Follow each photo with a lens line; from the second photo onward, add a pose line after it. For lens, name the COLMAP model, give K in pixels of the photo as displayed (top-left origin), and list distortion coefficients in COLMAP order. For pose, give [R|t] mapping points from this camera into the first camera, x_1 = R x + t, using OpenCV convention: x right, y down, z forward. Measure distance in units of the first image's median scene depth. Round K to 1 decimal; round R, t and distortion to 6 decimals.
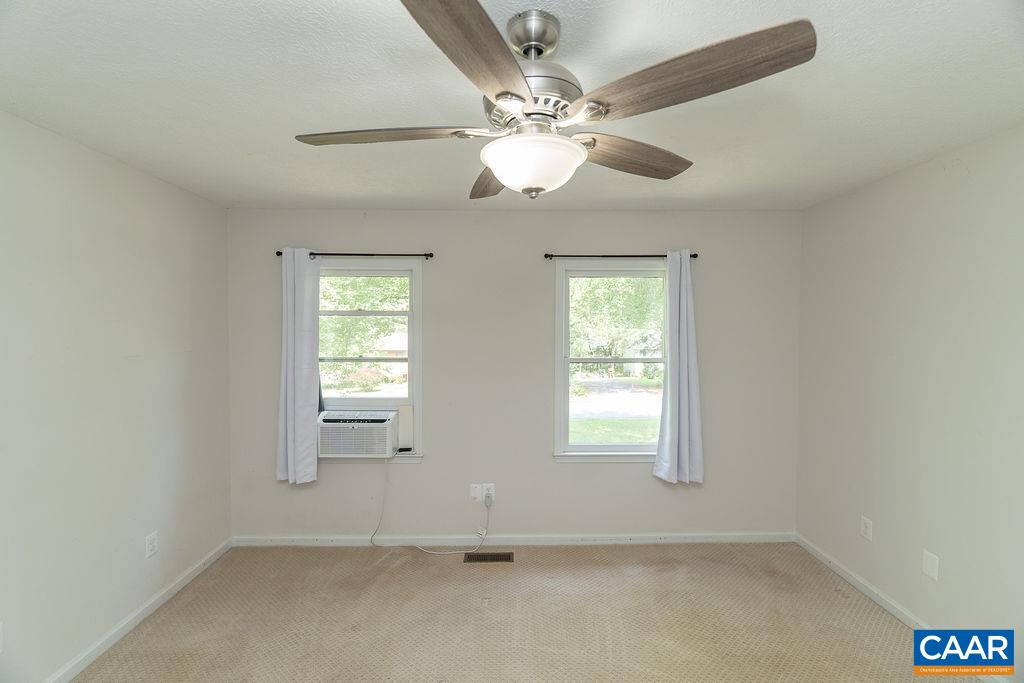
lens RADIAL K [[461.4, 0, 513.4], [0, 461.4, 337.6], [0, 0, 1]] dist [-0.005895, 0.002324]
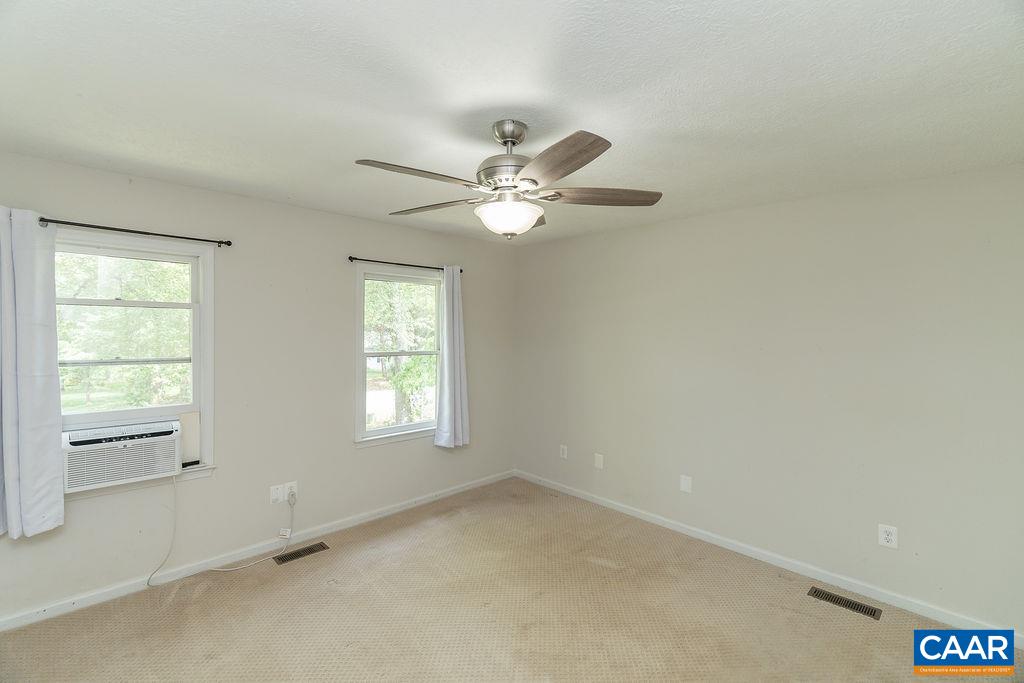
lens RADIAL K [[461.4, 0, 515.2], [0, 461.4, 338.0], [0, 0, 1]] dist [-0.005895, 0.002324]
pose [[0.721182, -0.005551, 0.692724, -0.402110], [0.003399, 0.999984, 0.004475, 0.005544], [-0.692738, -0.000873, 0.721189, -0.044255]]
